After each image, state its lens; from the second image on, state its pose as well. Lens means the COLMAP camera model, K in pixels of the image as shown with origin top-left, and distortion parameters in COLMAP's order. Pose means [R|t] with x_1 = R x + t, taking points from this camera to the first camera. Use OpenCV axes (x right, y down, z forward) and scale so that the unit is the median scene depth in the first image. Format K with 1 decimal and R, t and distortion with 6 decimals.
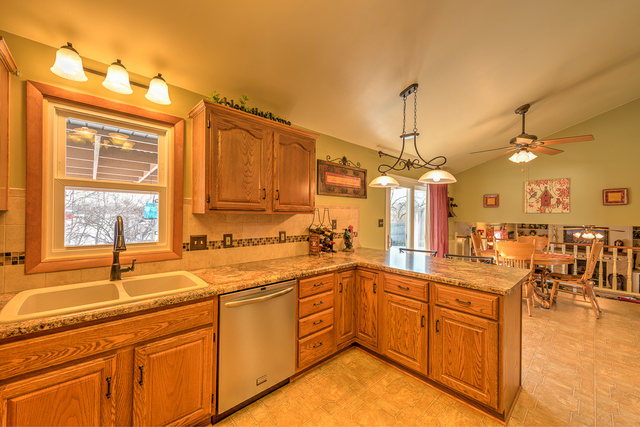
lens RADIAL K [[251.4, 0, 323.8], [0, 251.4, 215.0], [0, 0, 1]] dist [0.013464, -0.003048]
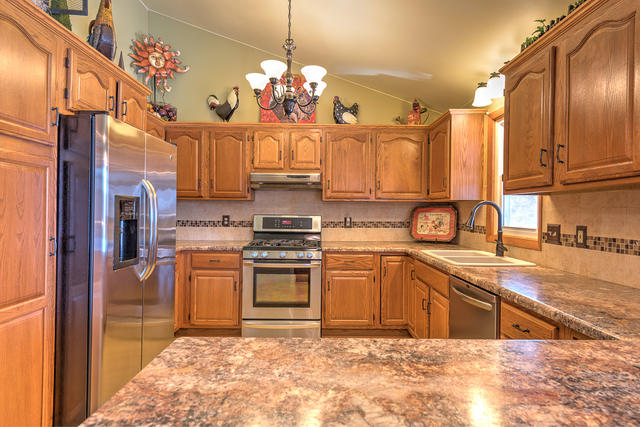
lens RADIAL K [[366.6, 0, 320.7], [0, 366.6, 215.5], [0, 0, 1]] dist [0.021124, -0.009739]
pose [[-0.682547, -0.012397, -0.730737, 0.822531], [-0.019394, 0.999811, 0.001153, 0.068192], [0.730585, 0.014959, -0.682658, 1.282719]]
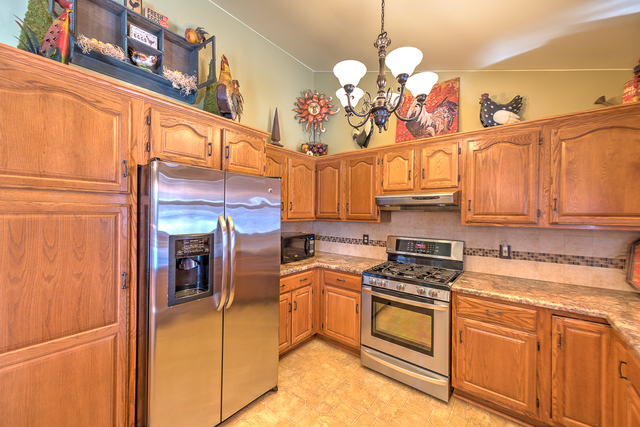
lens RADIAL K [[251.4, 0, 321.8], [0, 251.4, 216.1], [0, 0, 1]] dist [0.013464, -0.003048]
pose [[-0.990245, -0.020083, -0.137882, 0.160294], [-0.021979, 0.999683, 0.012245, -0.045784], [0.137592, 0.015156, -0.990373, 0.974500]]
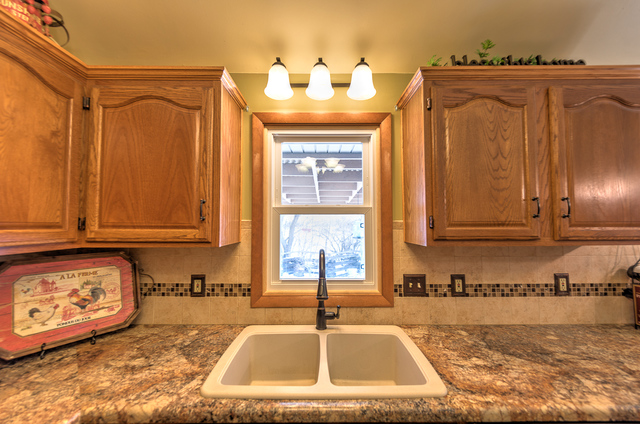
lens RADIAL K [[251.4, 0, 320.8], [0, 251.4, 214.0], [0, 0, 1]] dist [0.013464, -0.003048]
pose [[0.729333, -0.044009, -0.682742, -0.214063], [0.011434, 0.998574, -0.052152, -0.051676], [0.684063, 0.030230, 0.728796, 0.333689]]
